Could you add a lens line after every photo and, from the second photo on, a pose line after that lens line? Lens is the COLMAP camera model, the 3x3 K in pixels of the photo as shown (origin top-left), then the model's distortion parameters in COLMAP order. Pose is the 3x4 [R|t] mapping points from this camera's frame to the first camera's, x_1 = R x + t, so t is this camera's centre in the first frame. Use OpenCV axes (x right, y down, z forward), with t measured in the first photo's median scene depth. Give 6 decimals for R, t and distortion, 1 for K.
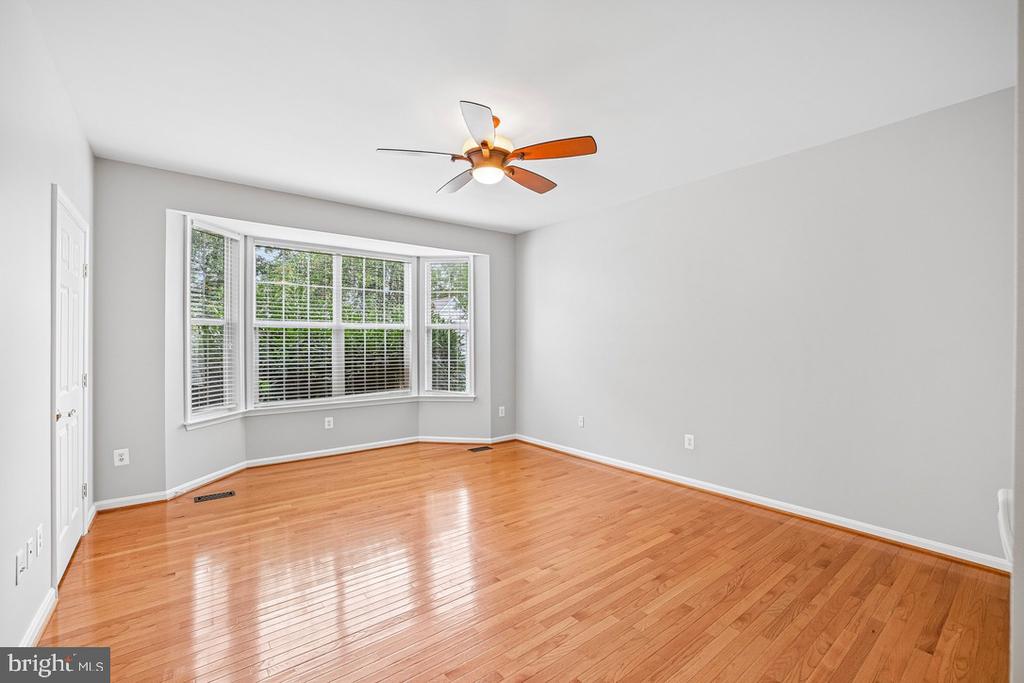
lens RADIAL K [[438.9, 0, 510.3], [0, 438.9, 343.5], [0, 0, 1]] dist [-0.045511, 0.015107]
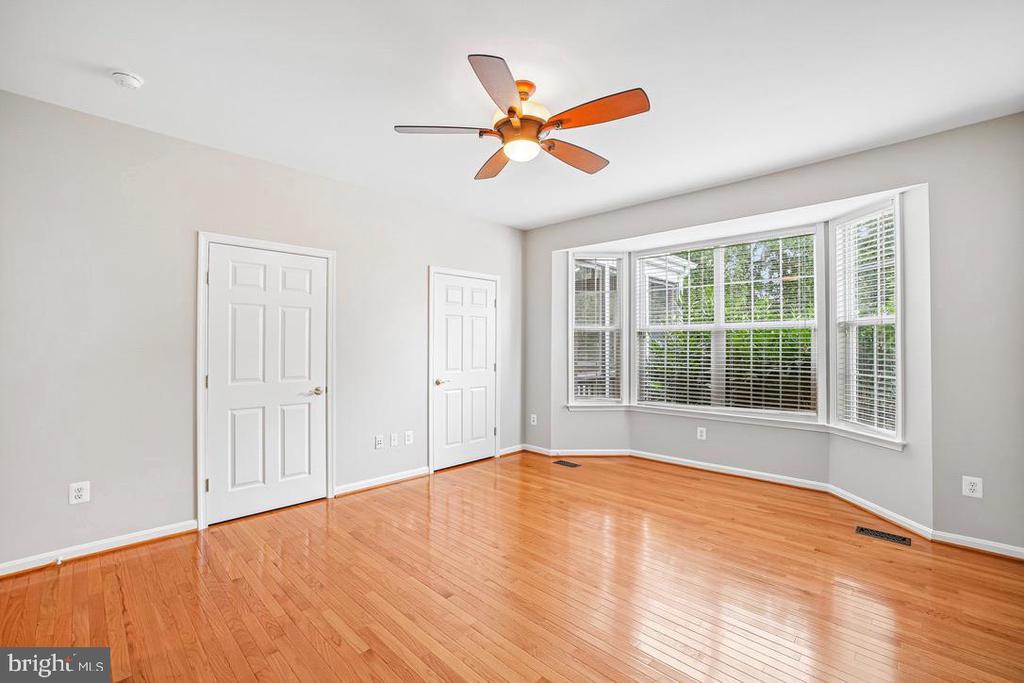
lens RADIAL K [[438.9, 0, 511.0], [0, 438.9, 342.2], [0, 0, 1]] dist [-0.045511, 0.015107]
pose [[0.129392, -0.004860, -0.991582, 0.490412], [-0.006401, 0.999963, -0.005736, -0.002358], [0.991573, 0.007089, 0.129356, 0.535081]]
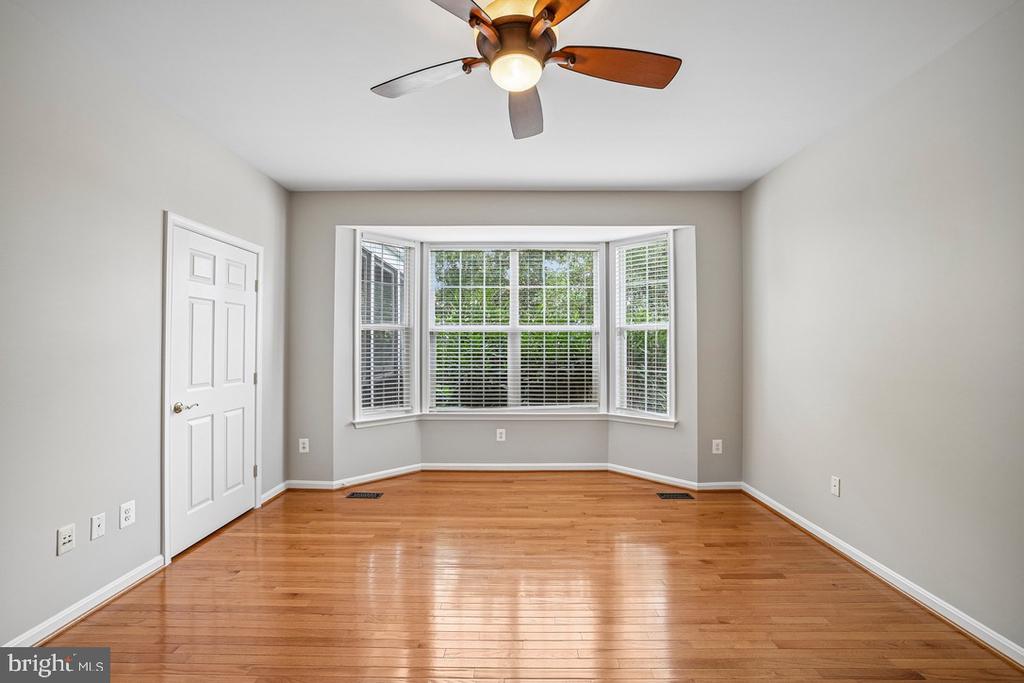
lens RADIAL K [[438.9, 0, 512.2], [0, 438.9, 342.2], [0, 0, 1]] dist [-0.045511, 0.015107]
pose [[0.781536, -0.004814, -0.623842, 0.198009], [-0.004985, 0.999890, -0.013962, 0.000041], [0.623840, 0.014022, 0.781426, 0.323749]]
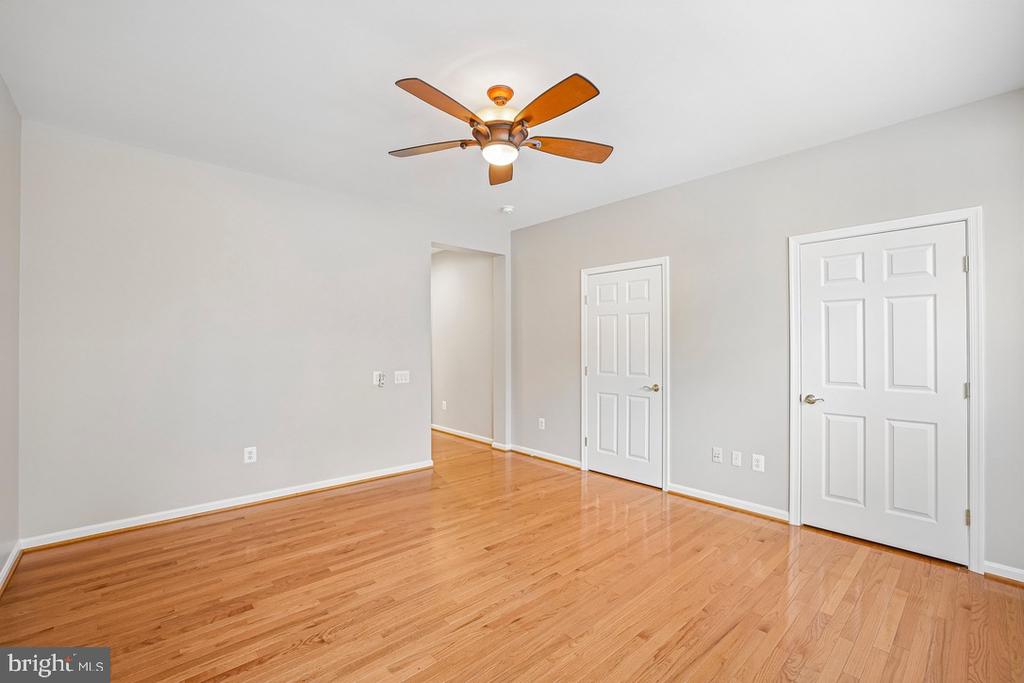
lens RADIAL K [[438.9, 0, 507.2], [0, 438.9, 334.9], [0, 0, 1]] dist [-0.045511, 0.015107]
pose [[-0.998003, -0.002239, -0.063127, -0.005858], [-0.001172, 0.999856, -0.016936, -0.006151], [0.063156, -0.016829, -0.997862, 1.159793]]
